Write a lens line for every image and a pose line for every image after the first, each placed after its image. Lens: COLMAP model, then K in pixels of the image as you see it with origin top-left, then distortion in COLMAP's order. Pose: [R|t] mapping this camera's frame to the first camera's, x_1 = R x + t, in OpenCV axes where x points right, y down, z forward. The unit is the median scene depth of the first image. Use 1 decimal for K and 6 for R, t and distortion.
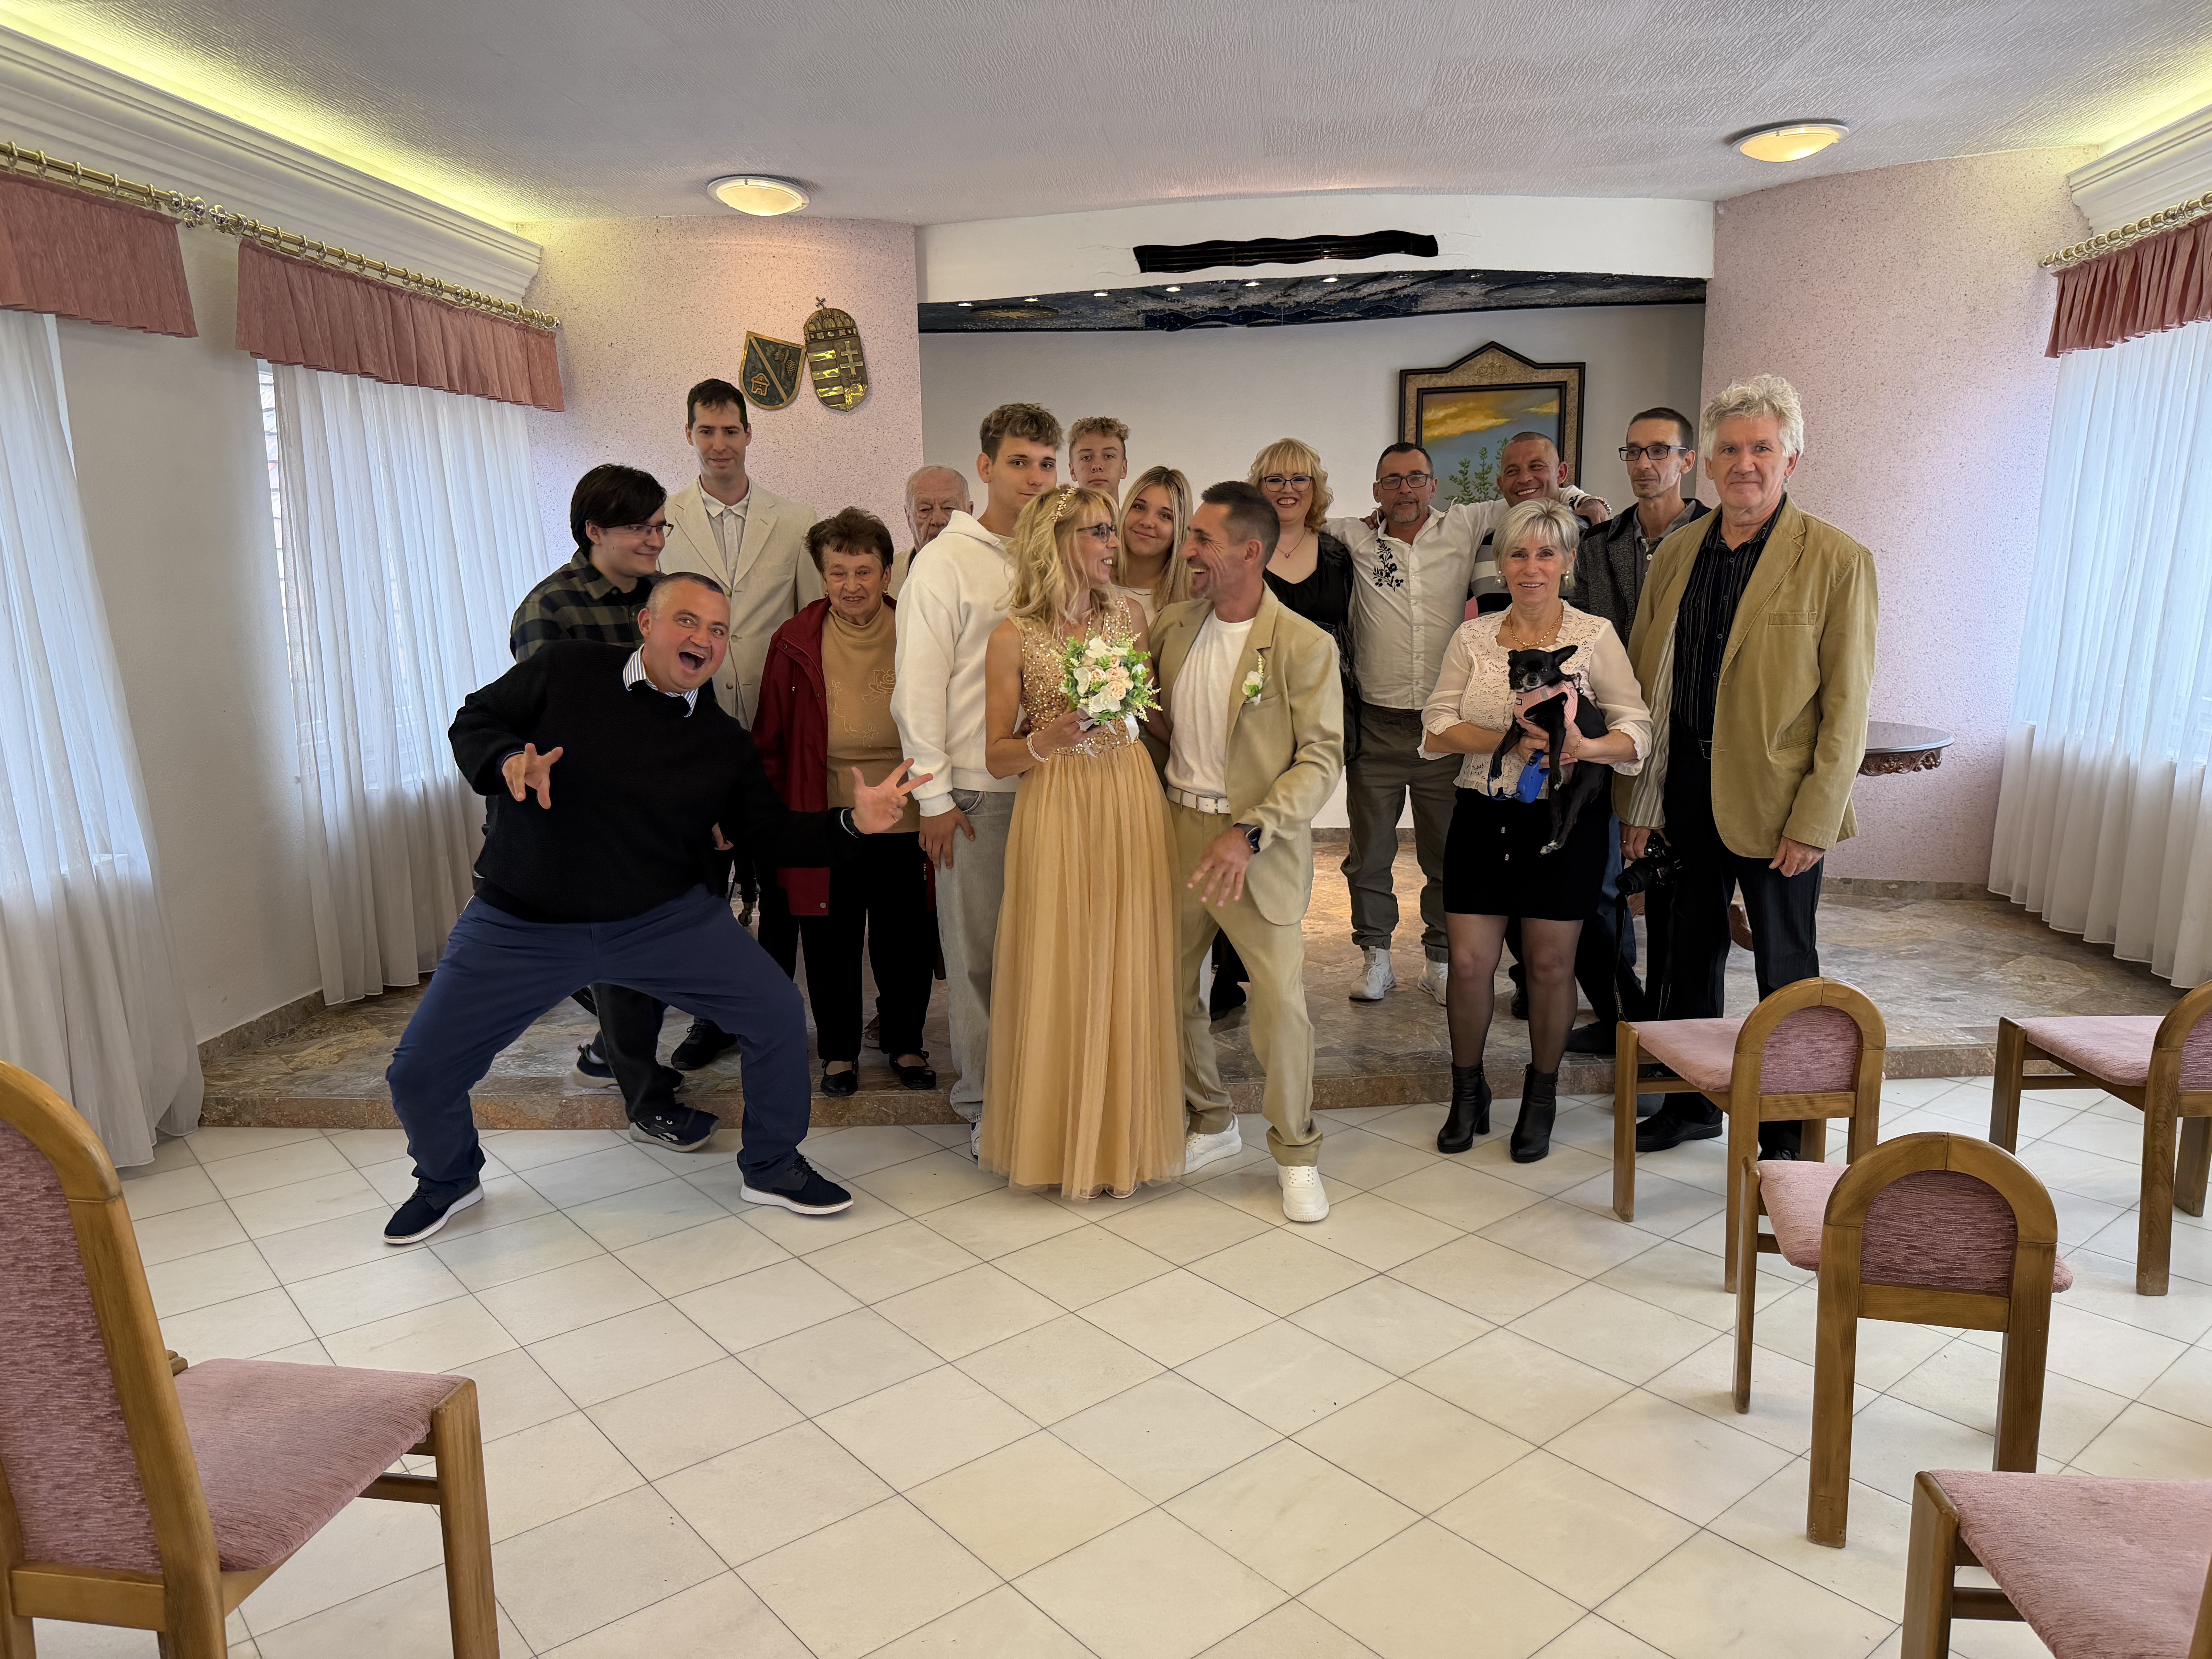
lens RADIAL K [[1590.7, 0, 1072.6], [0, 1590.7, 850.6], [0, 0, 1]] dist [0.020528, -0.034155]
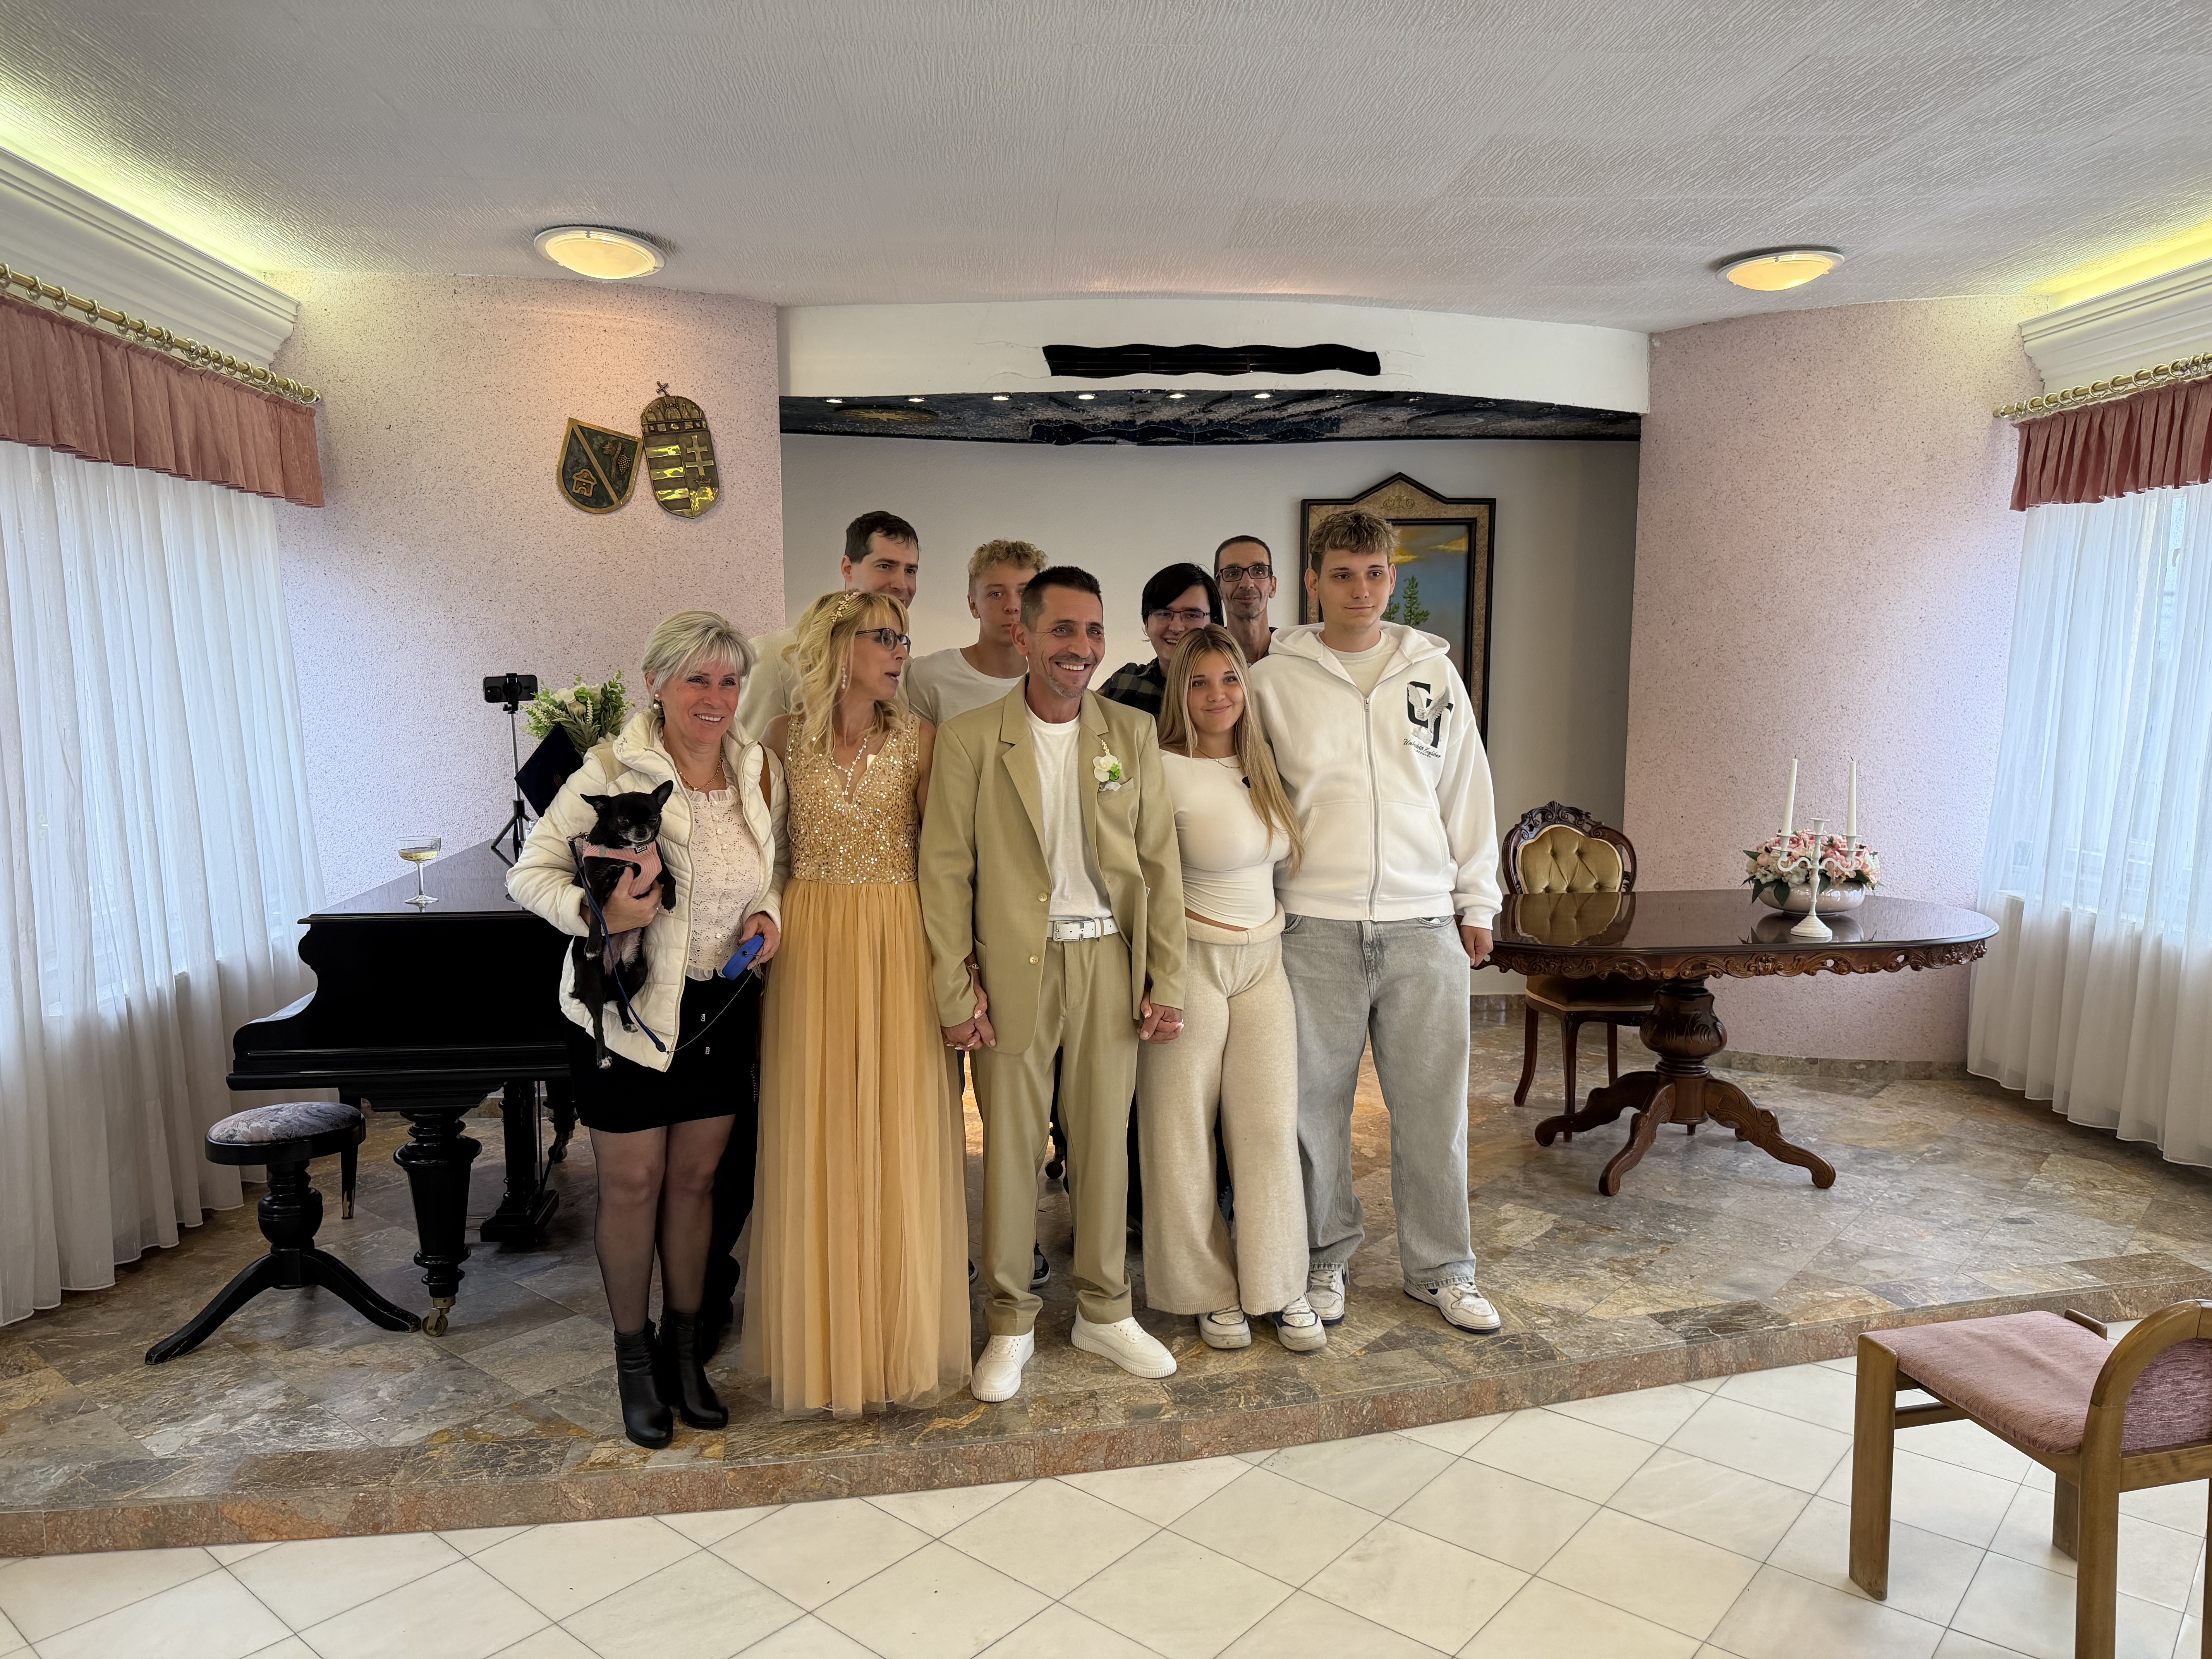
lens RADIAL K [[1590.7, 0, 1105.8], [0, 1590.7, 849.7], [0, 0, 1]] dist [0.020528, -0.034155]
pose [[0.981500, -0.002742, 0.191444, -0.111443], [0.016634, 0.997338, -0.070993, -0.053797], [-0.190740, 0.072864, 0.978933, 0.203440]]
